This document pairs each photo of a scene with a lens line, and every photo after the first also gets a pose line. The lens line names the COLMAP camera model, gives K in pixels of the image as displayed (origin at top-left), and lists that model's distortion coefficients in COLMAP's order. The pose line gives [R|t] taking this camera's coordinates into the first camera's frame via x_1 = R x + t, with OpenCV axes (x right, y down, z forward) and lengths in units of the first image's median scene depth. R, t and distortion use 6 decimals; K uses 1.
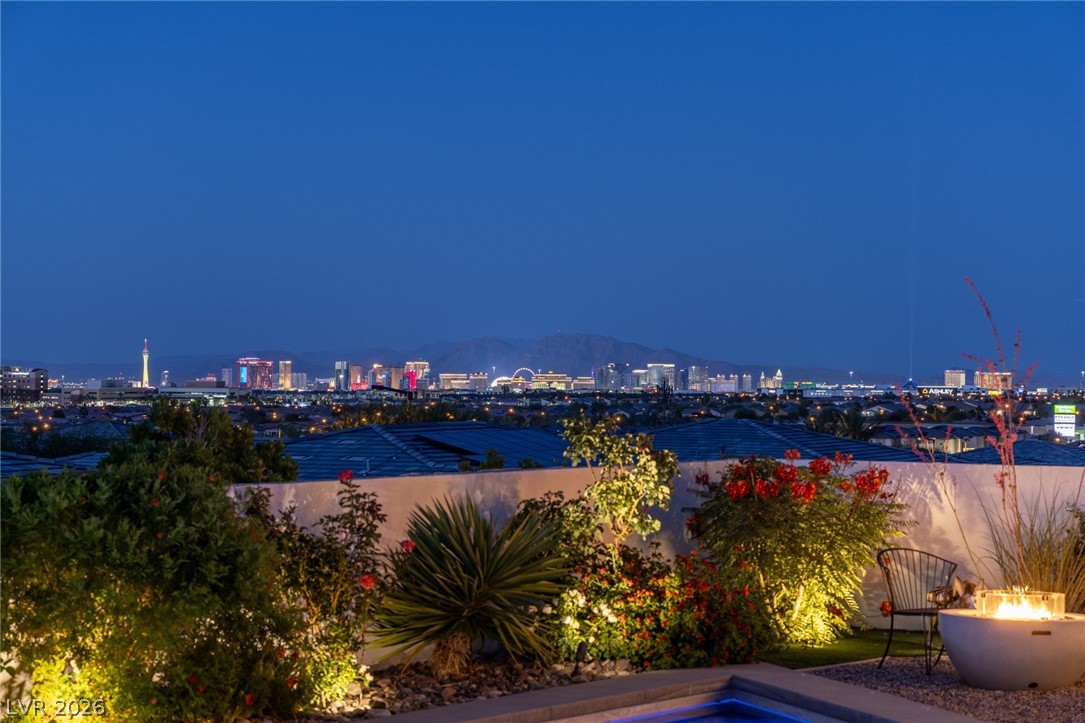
lens RADIAL K [[2629.7, 0, 544.7], [0, 2629.7, 358.9], [0, 0, 1]] dist [0.041058, 0.000000]
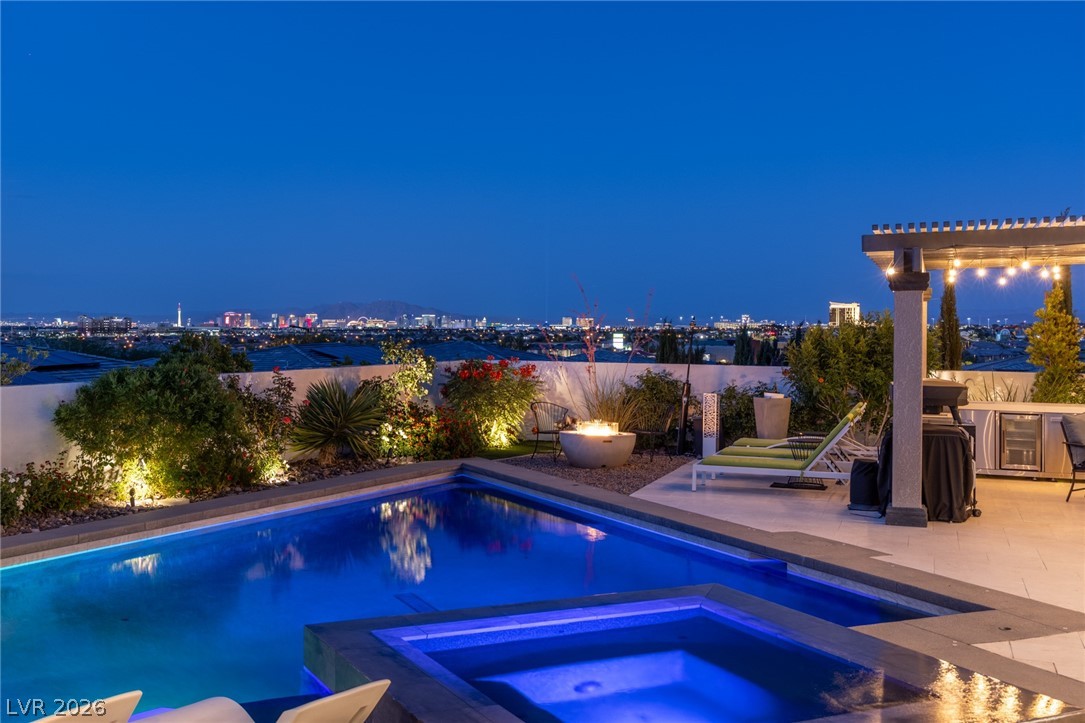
lens RADIAL K [[2177.3, 0, 542.6], [0, 2177.3, 360.3], [0, 0, 1]] dist [0.015312, 0.000000]
pose [[0.991879, -0.004496, 0.127109, -0.085537], [0.000323, 0.999461, 0.032831, -0.018691], [-0.127188, -0.032523, 0.991345, -0.727442]]
